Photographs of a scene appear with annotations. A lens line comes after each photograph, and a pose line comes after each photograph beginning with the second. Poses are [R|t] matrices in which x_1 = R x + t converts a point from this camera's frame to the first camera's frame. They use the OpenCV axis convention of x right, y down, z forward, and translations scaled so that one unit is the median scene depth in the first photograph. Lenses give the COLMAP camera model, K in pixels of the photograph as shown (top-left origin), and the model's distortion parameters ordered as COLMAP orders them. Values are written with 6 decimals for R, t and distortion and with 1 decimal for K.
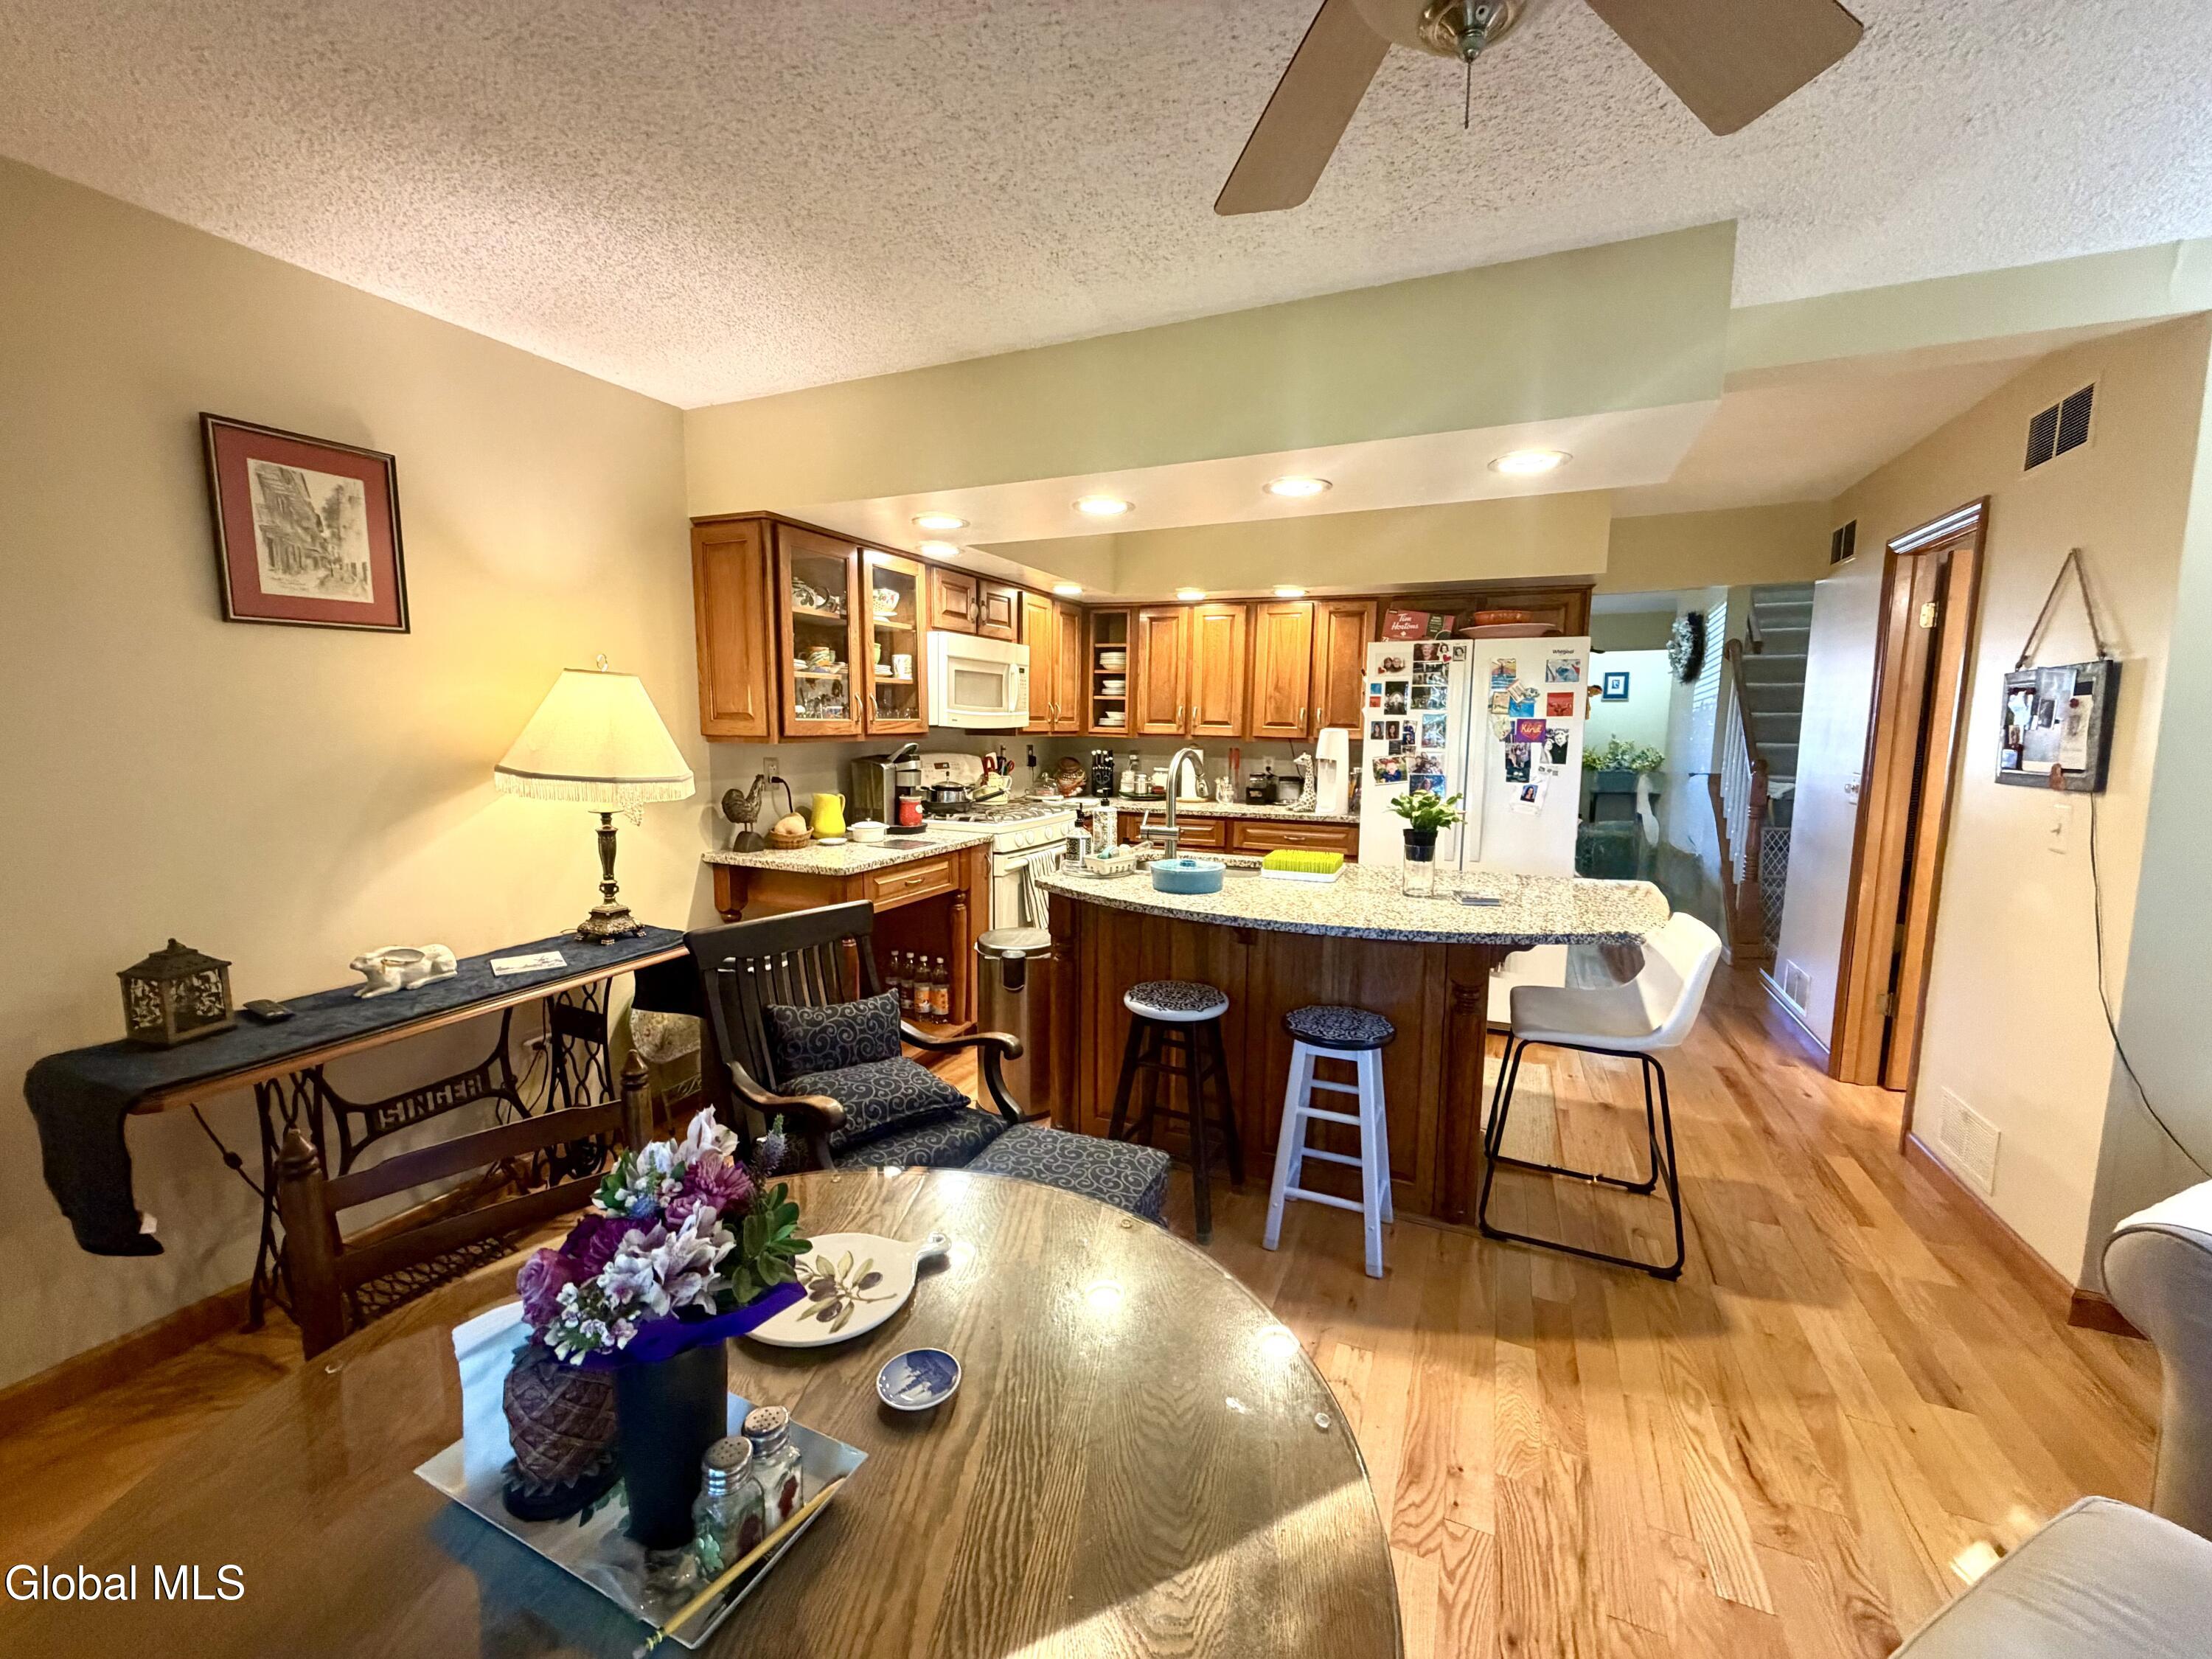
lens RADIAL K [[879.8, 0, 1107.6], [0, 879.8, 823.2], [0, 0, 1]] dist [-0.001077, 0.000221]
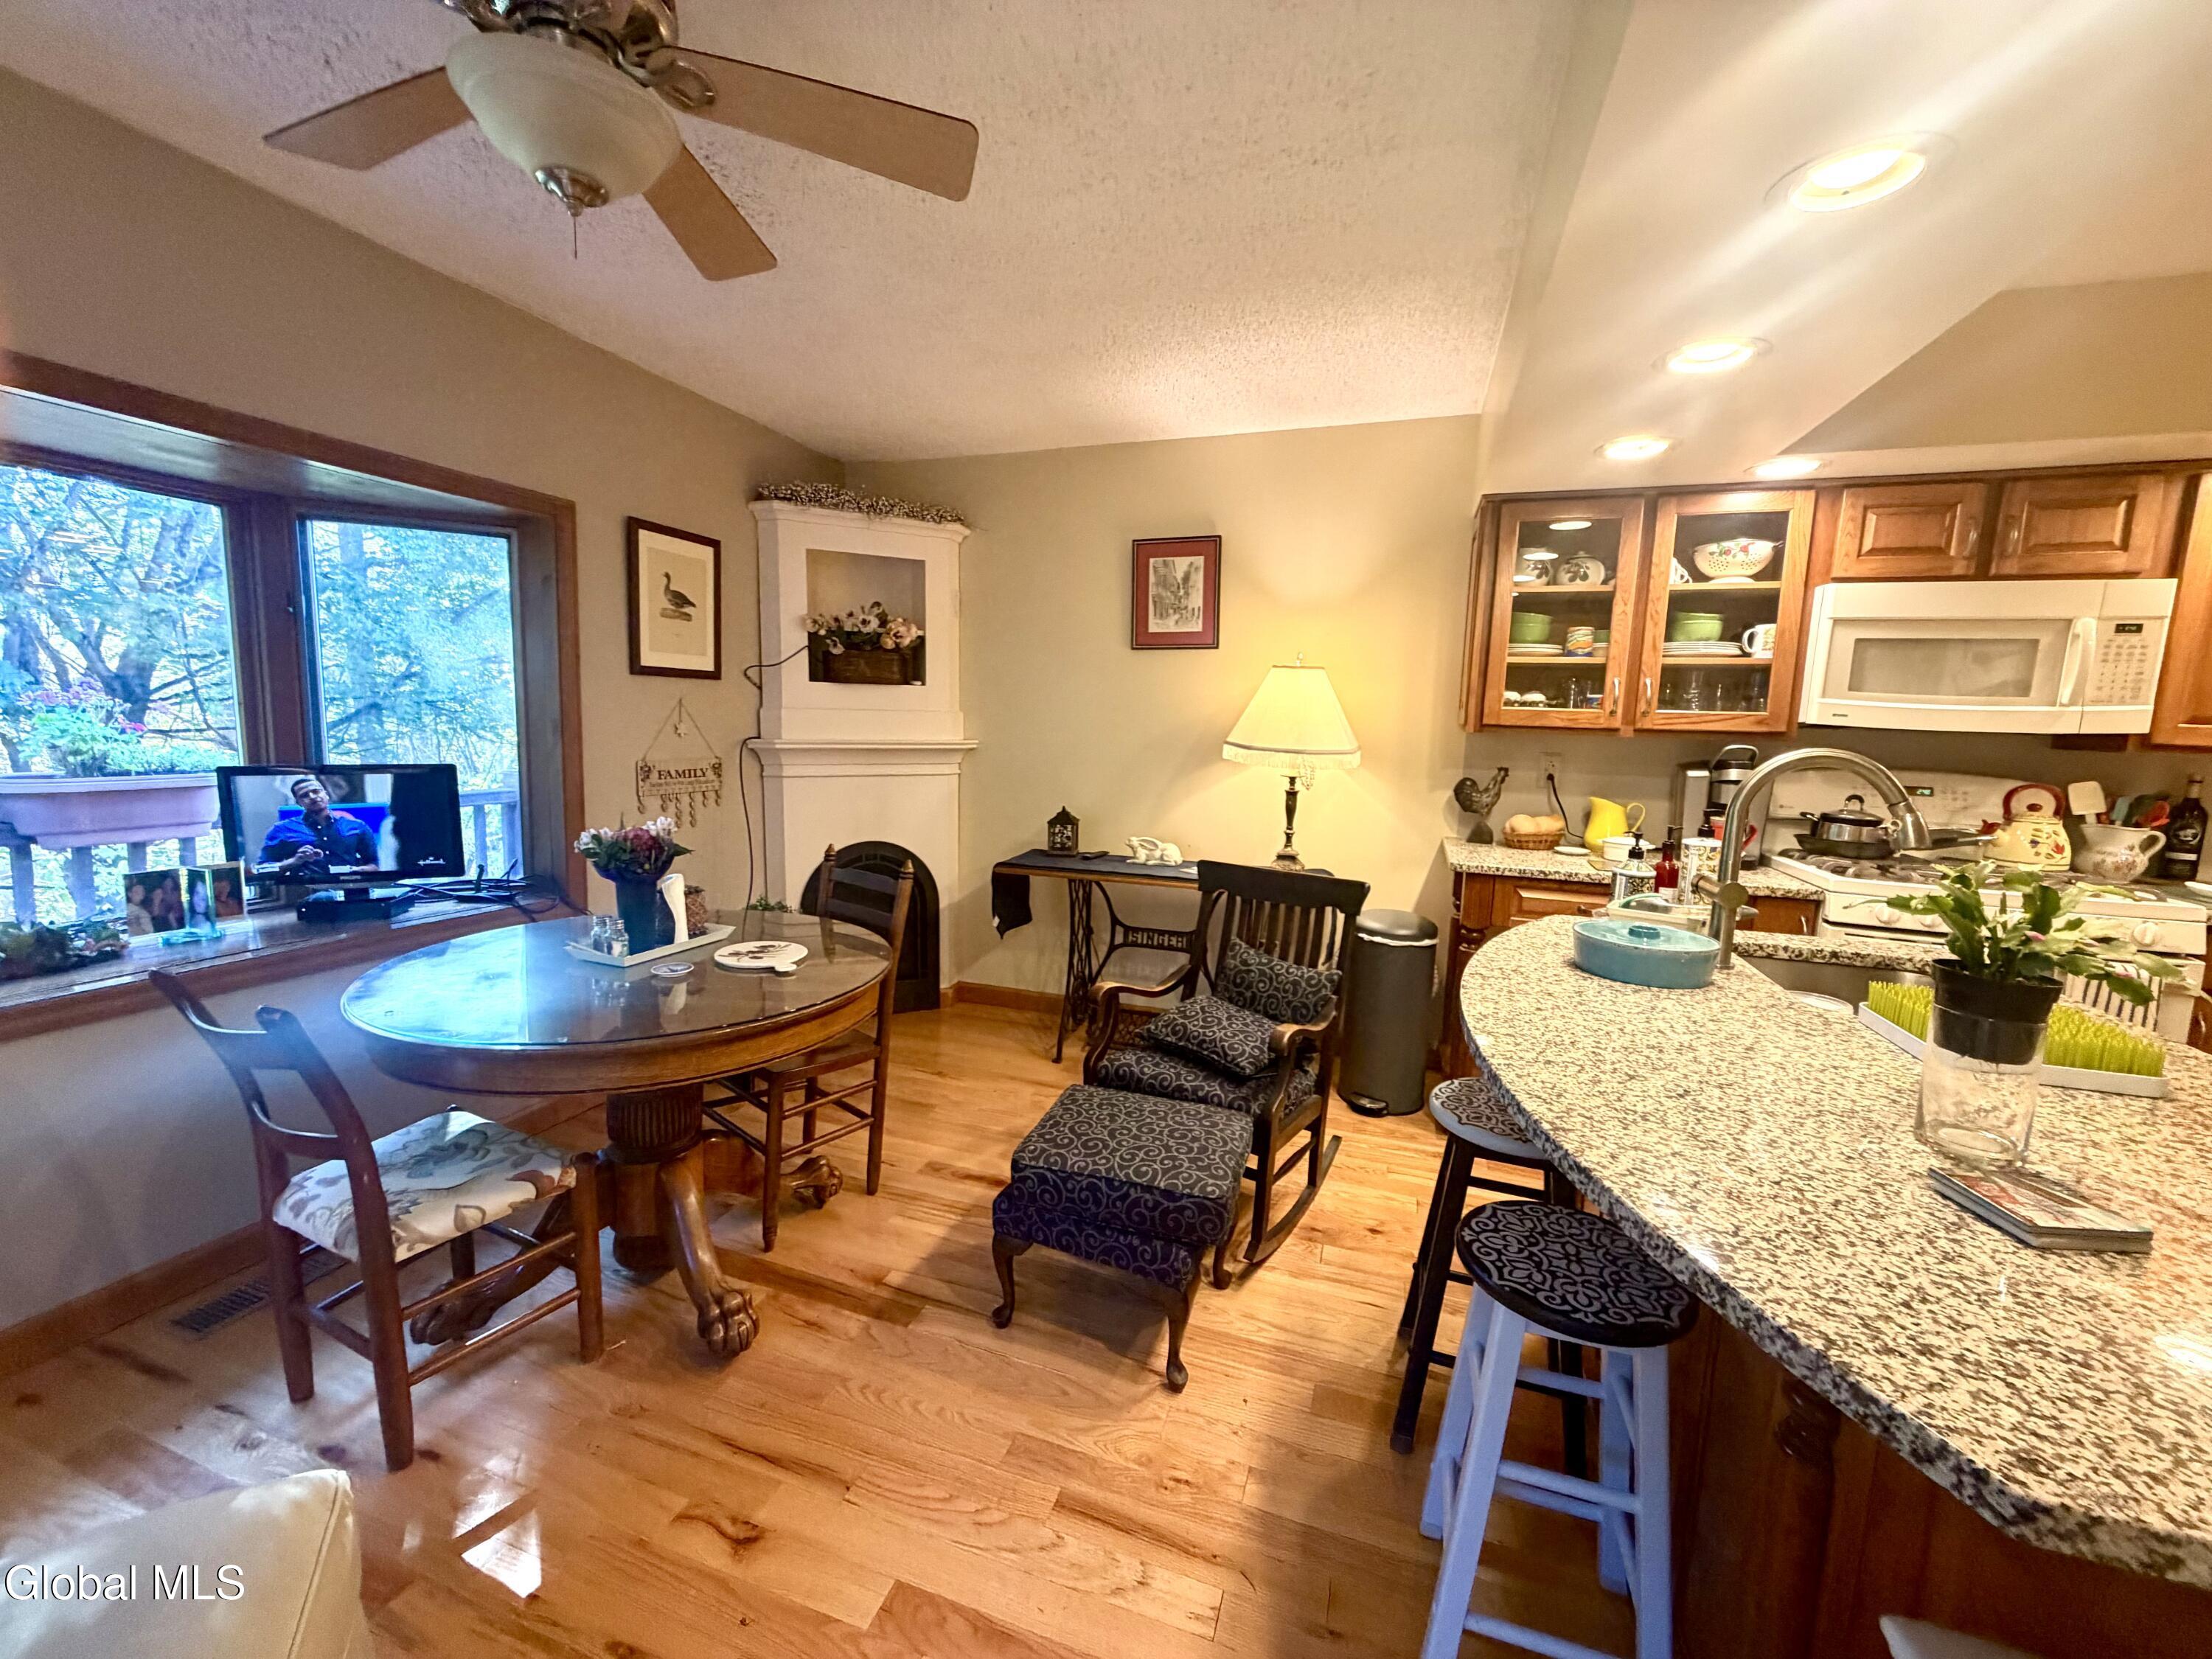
lens RADIAL K [[879.8, 0, 1094.8], [0, 879.8, 831.3], [0, 0, 1]] dist [-0.001077, 0.000221]
pose [[0.087169, 0.125195, -0.988295, 0.675474], [-0.145904, 0.982978, 0.111653, -0.035802], [0.985451, 0.134464, 0.103952, 0.592981]]
